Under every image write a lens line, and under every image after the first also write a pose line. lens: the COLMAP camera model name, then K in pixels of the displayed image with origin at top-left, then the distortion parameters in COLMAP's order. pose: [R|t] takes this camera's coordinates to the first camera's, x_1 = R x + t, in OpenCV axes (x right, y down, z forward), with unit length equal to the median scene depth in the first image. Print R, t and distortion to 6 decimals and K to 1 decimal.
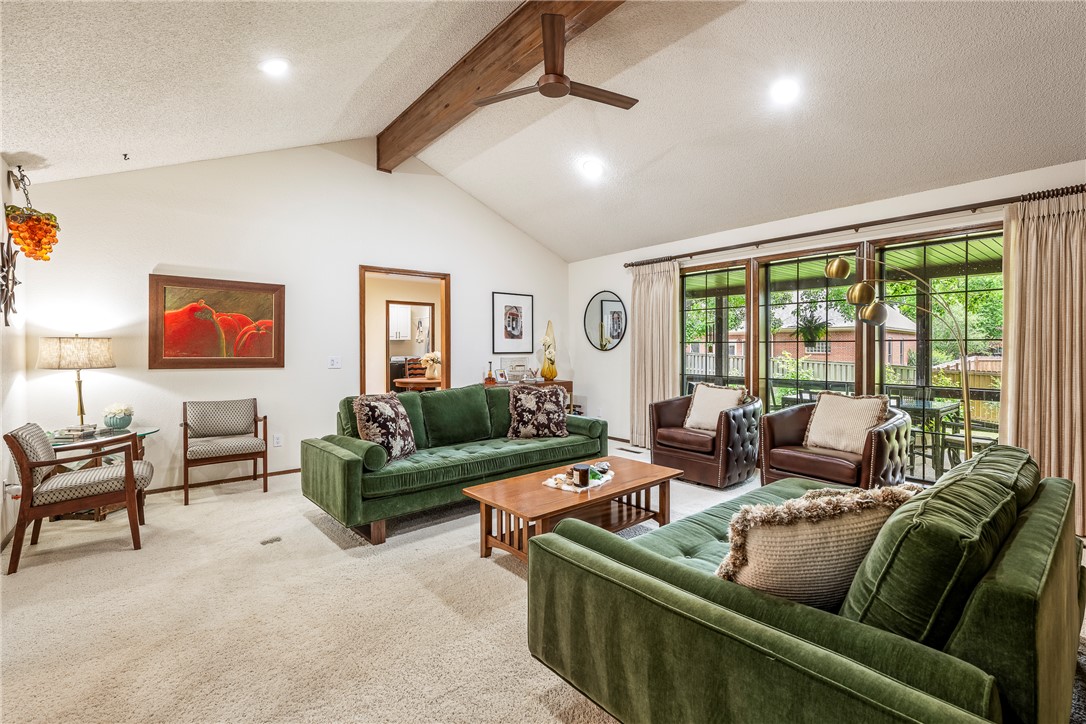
lens RADIAL K [[490.7, 0, 565.2], [0, 490.7, 354.3], [0, 0, 1]] dist [-0.001536, 0.000247]
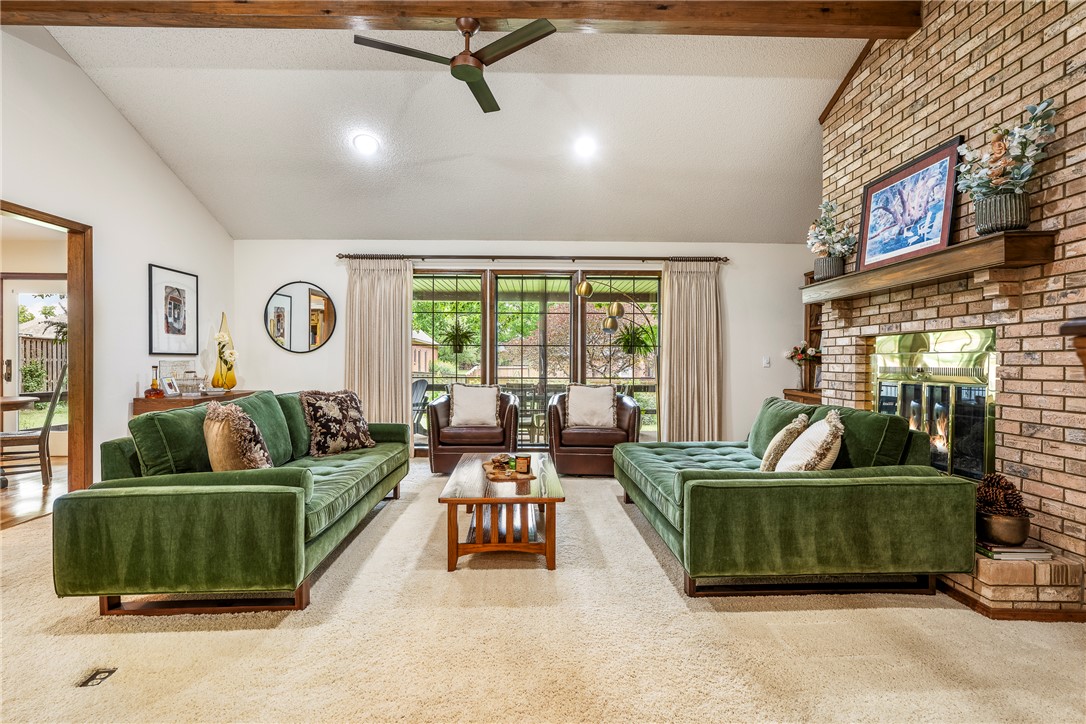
lens RADIAL K [[524.7, 0, 541.2], [0, 524.7, 362.3], [0, 0, 1]] dist [0.004438, -0.001113]
pose [[0.640921, -0.000044, 0.767607, -0.517110], [0.006286, 0.999967, -0.005192, 0.024067], [-0.767581, 0.008152, 0.640900, 0.165643]]
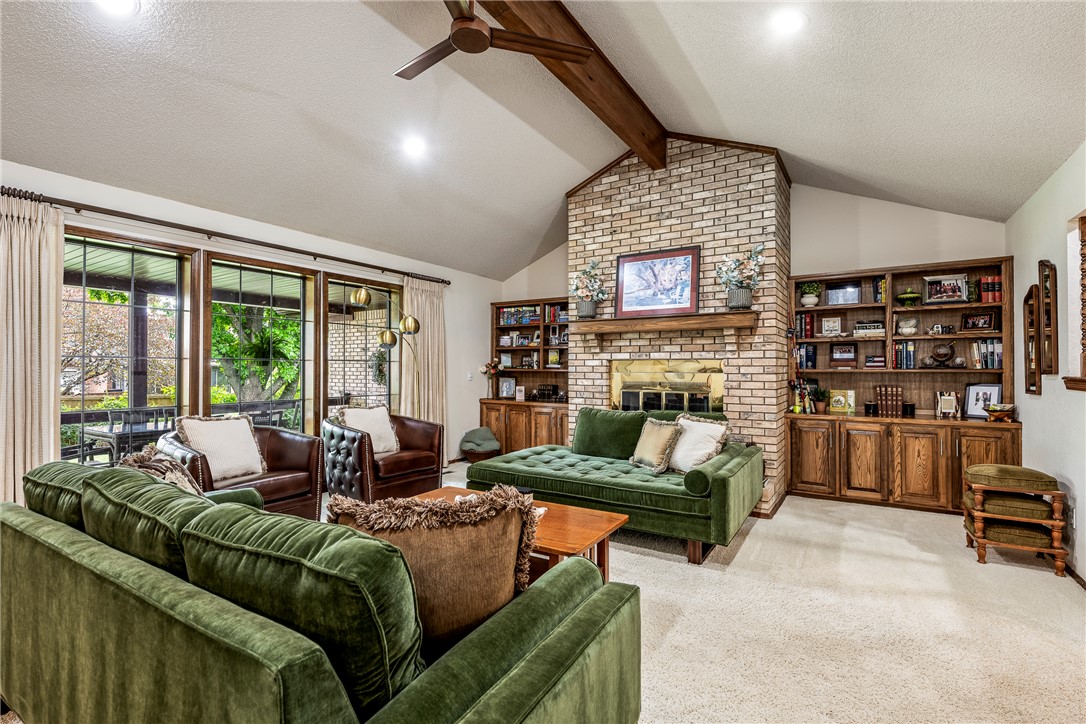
lens RADIAL K [[506.8, 0, 542.0], [0, 506.8, 360.6], [0, 0, 1]] dist [0.015383, -0.000181]
pose [[-0.291909, 0.011205, 0.956380, -0.605857], [0.012874, 0.999887, -0.007786, -0.011377], [-0.956359, 0.010040, -0.292021, 0.822412]]
